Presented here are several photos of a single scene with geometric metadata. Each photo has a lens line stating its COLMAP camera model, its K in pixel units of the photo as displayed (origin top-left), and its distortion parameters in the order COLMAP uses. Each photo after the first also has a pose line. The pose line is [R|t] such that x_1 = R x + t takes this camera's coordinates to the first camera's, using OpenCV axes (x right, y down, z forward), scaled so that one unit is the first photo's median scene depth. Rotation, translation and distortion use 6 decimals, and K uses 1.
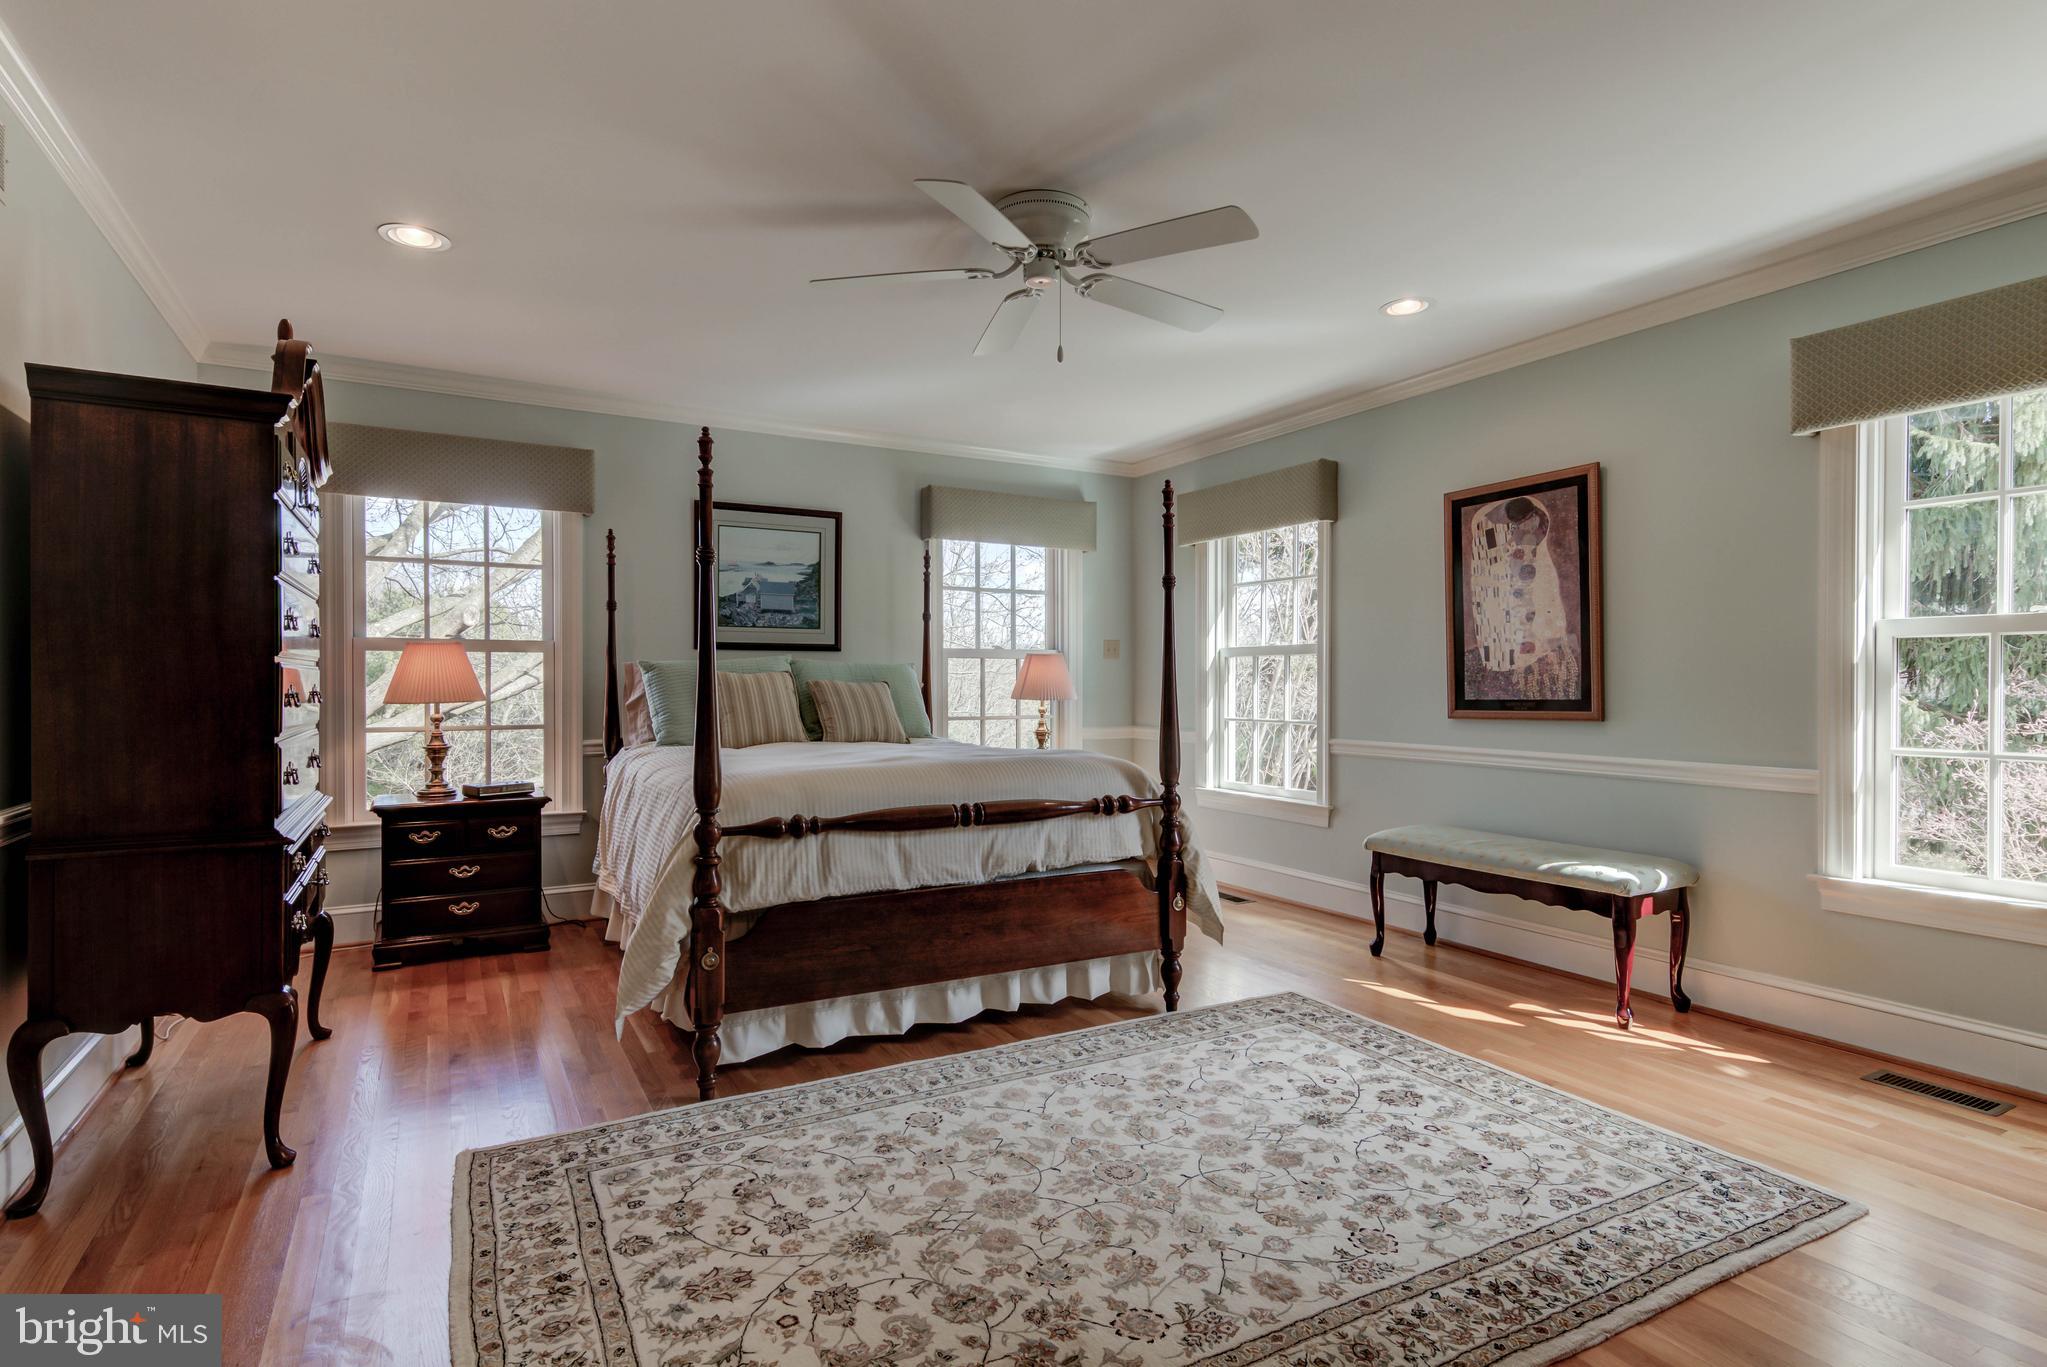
lens RADIAL K [[1026.1, 0, 1024.7], [0, 1026.1, 689.8], [0, 0, 1]] dist [0.026569, -0.011791]
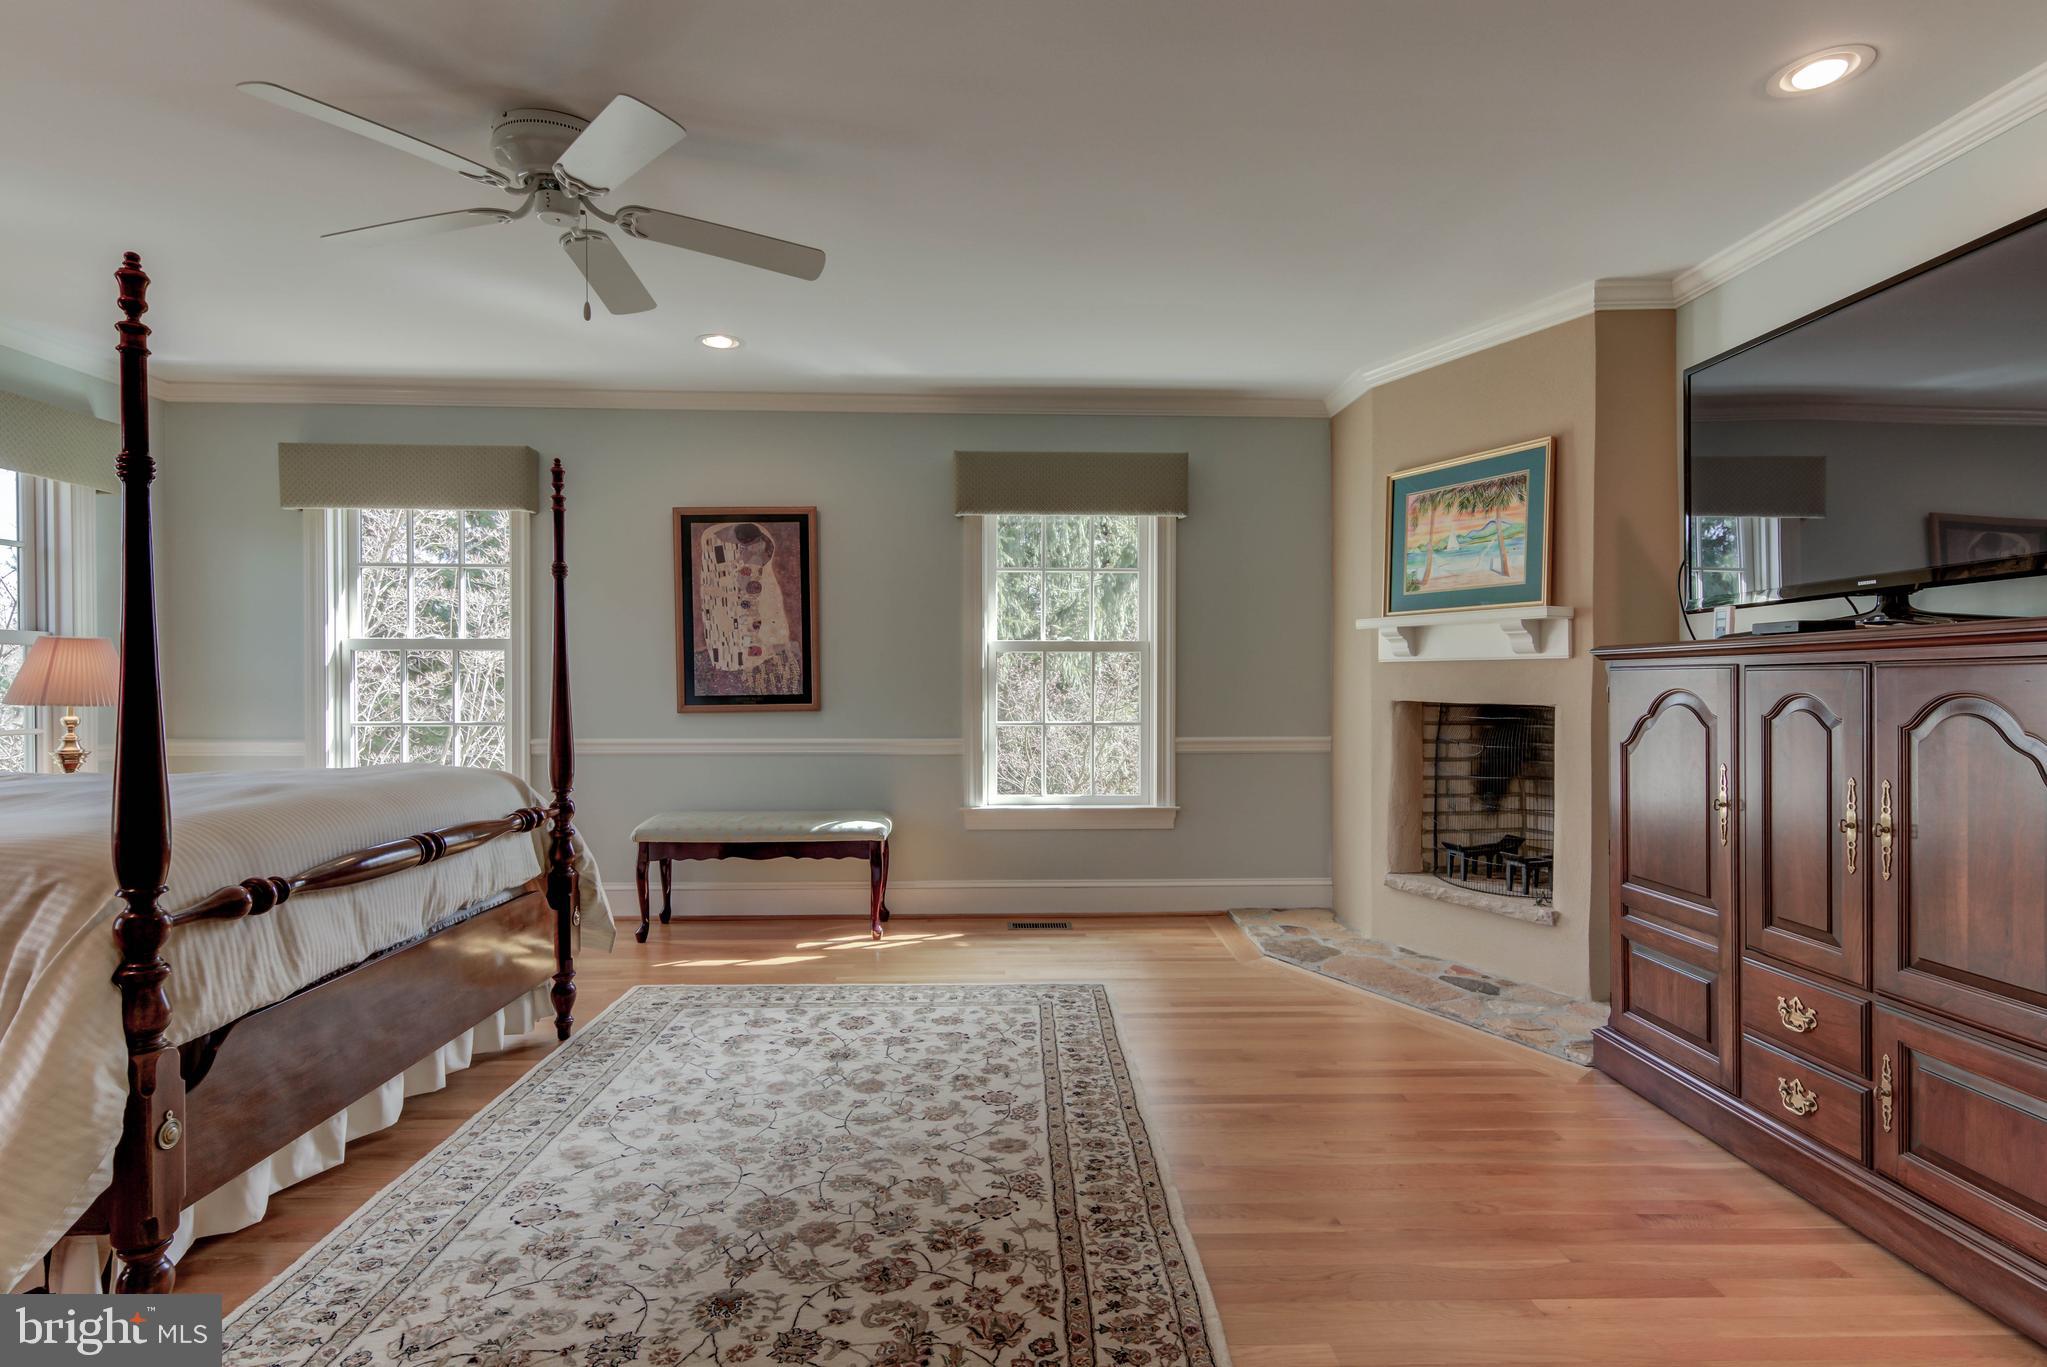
lens RADIAL K [[1026.1, 0, 1024.7], [0, 1026.1, 689.8], [0, 0, 1]] dist [0.026569, -0.011791]
pose [[0.466144, -0.007072, 0.884681, -0.543596], [0.005591, 0.999972, 0.005048, -0.000865], [-0.884691, 0.002594, 0.466170, 0.231563]]
